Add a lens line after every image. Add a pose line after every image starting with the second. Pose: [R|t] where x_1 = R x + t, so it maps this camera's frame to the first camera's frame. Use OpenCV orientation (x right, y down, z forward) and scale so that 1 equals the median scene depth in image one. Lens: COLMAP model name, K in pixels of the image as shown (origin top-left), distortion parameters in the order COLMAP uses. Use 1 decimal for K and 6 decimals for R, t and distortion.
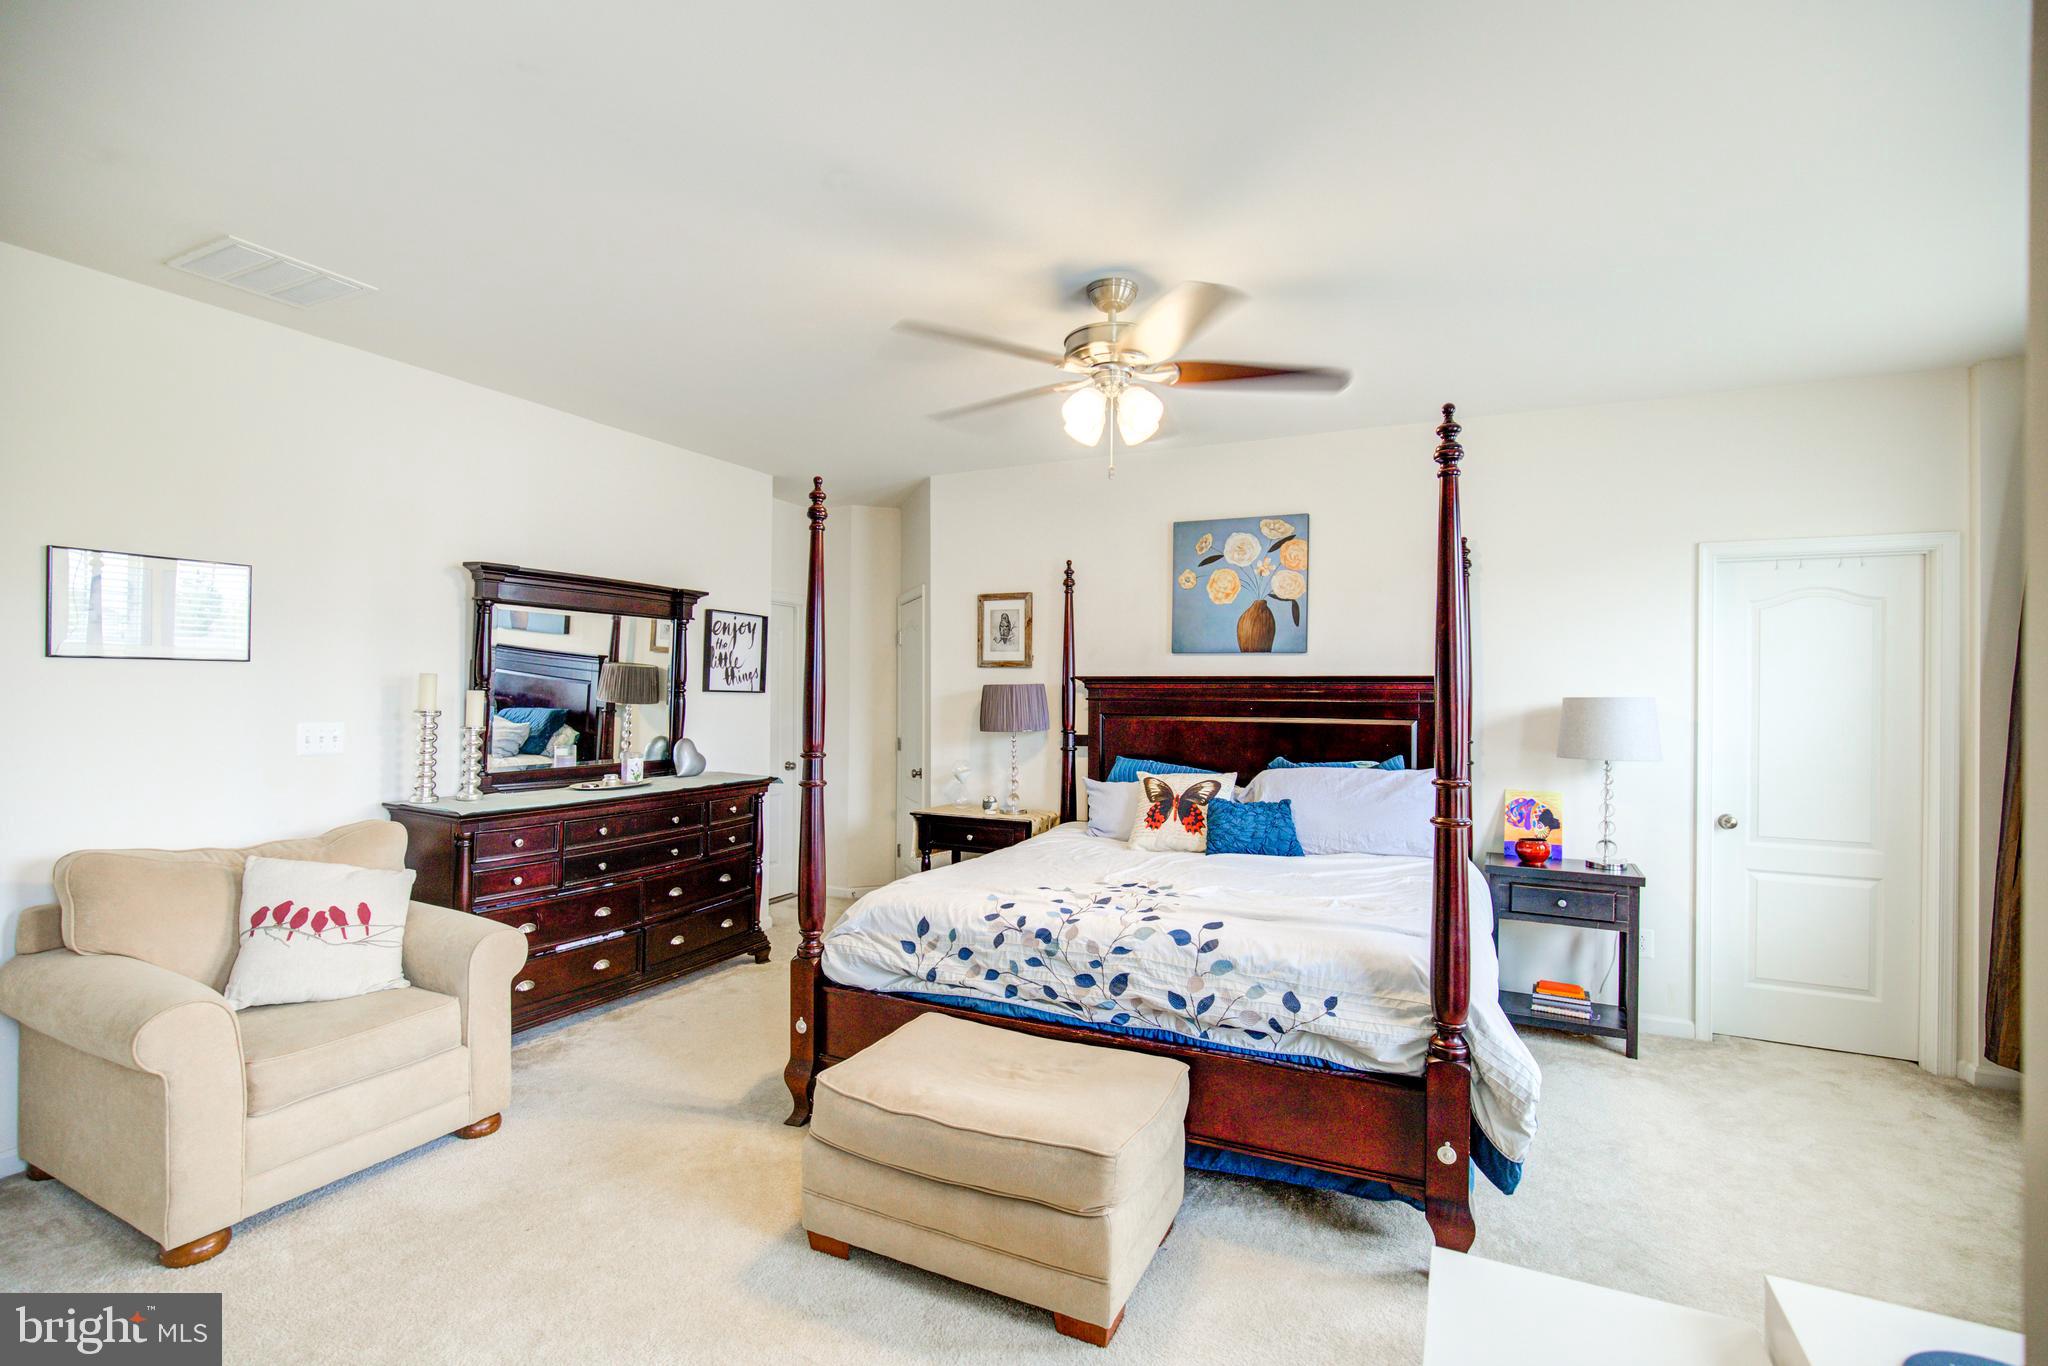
lens RADIAL K [[982.2, 0, 1085.5], [0, 982.2, 679.7], [0, 0, 1]] dist [-0.016207, -0.000522]
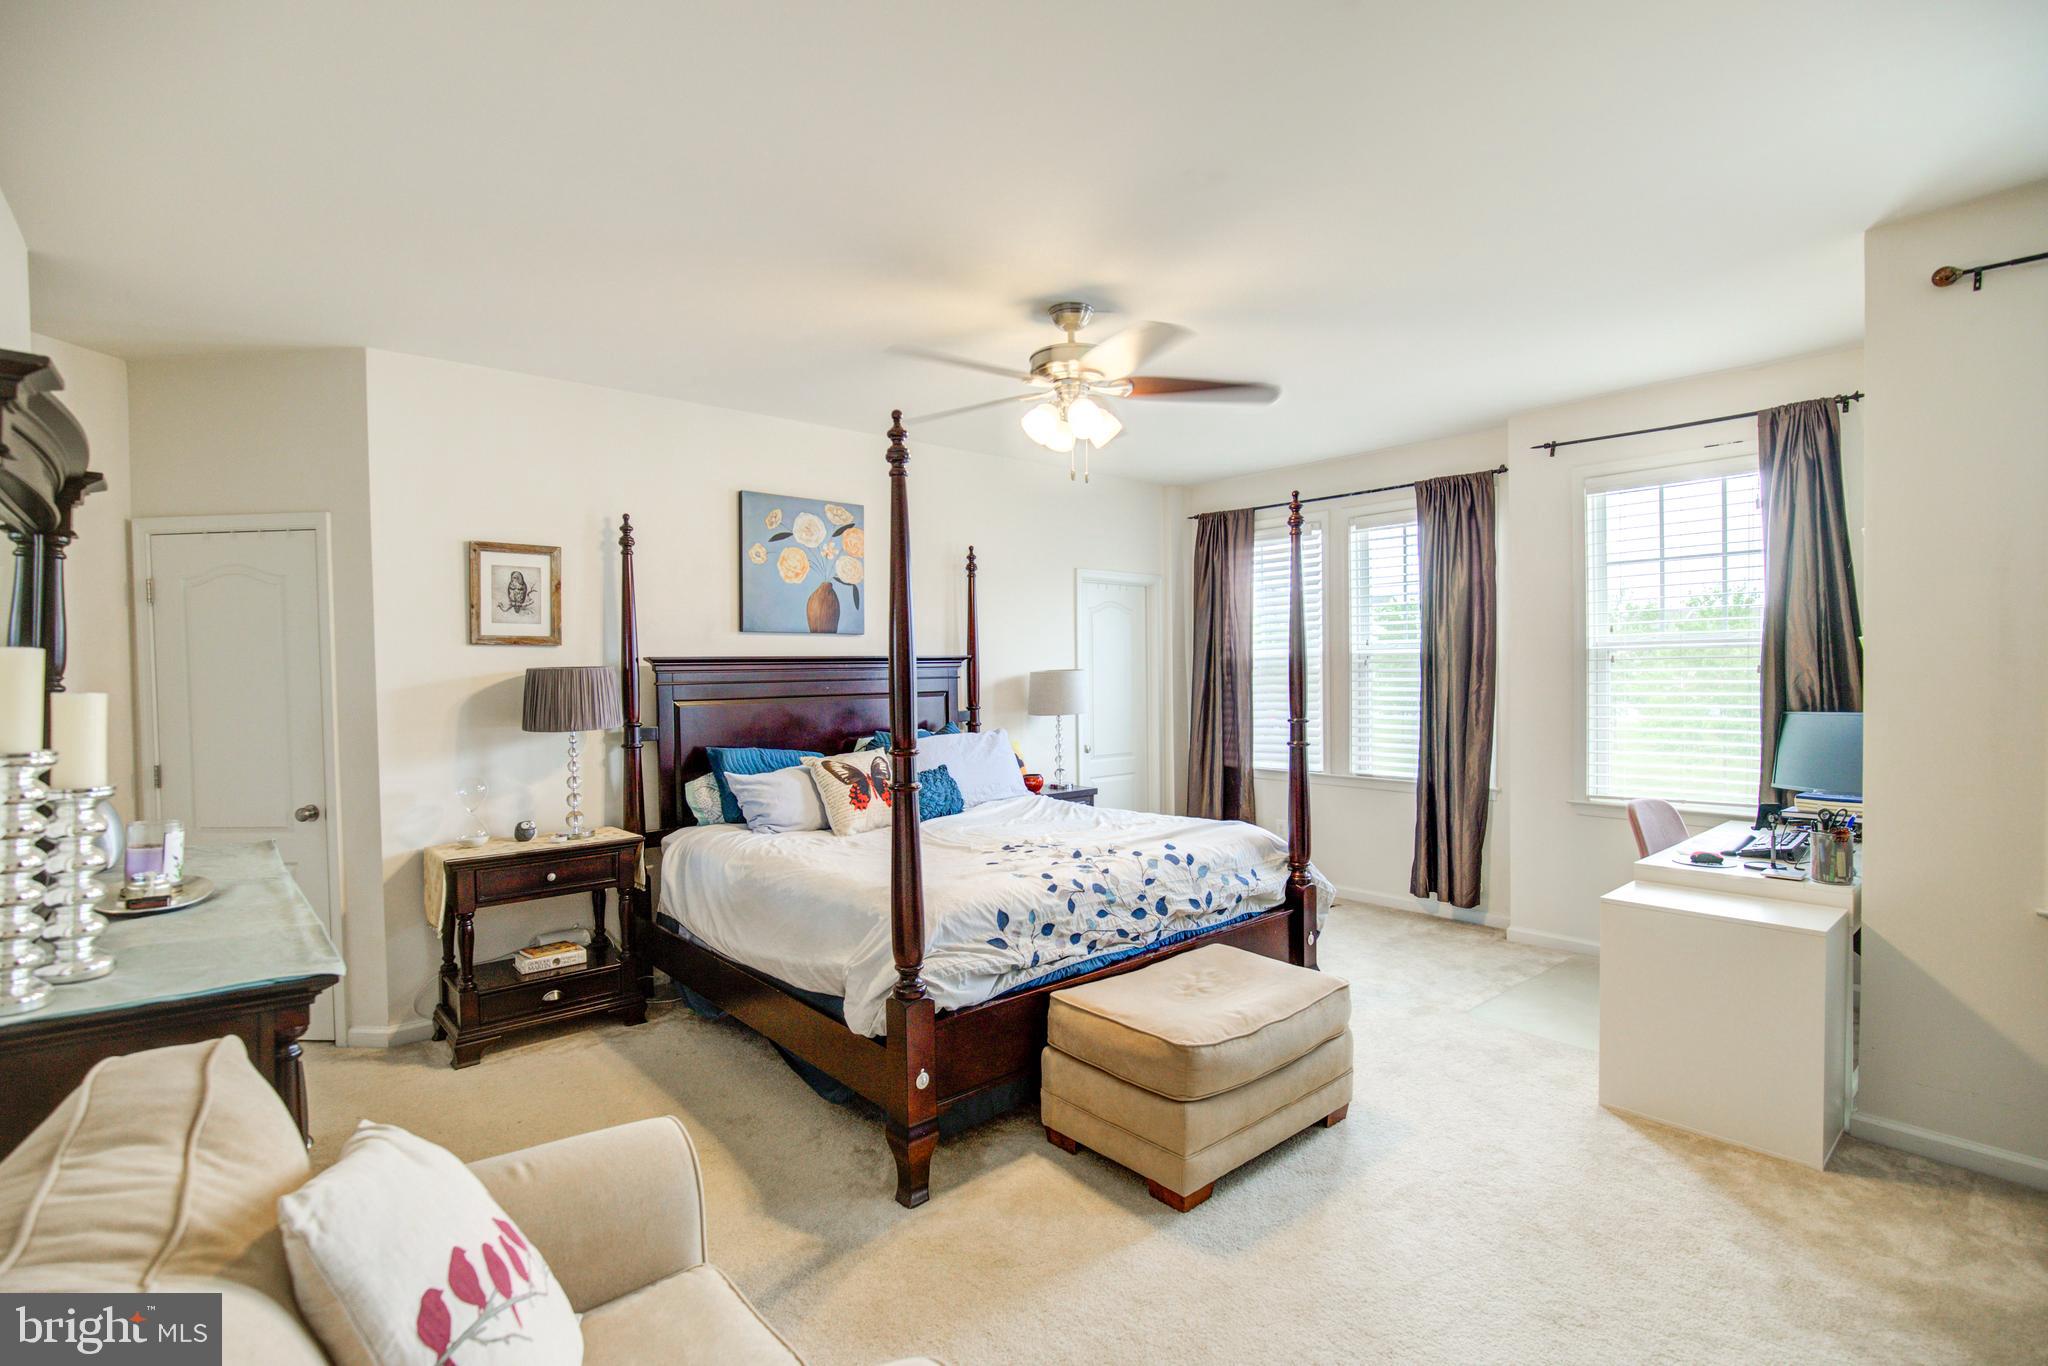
lens RADIAL K [[982.2, 0, 1028.3], [0, 982.2, 681.3], [0, 0, 1]] dist [-0.016207, -0.000522]
pose [[0.374683, -0.024131, 0.926839, -0.736144], [0.006751, 0.999706, 0.023299, -0.000143], [-0.927128, -0.002473, 0.374736, 0.443283]]
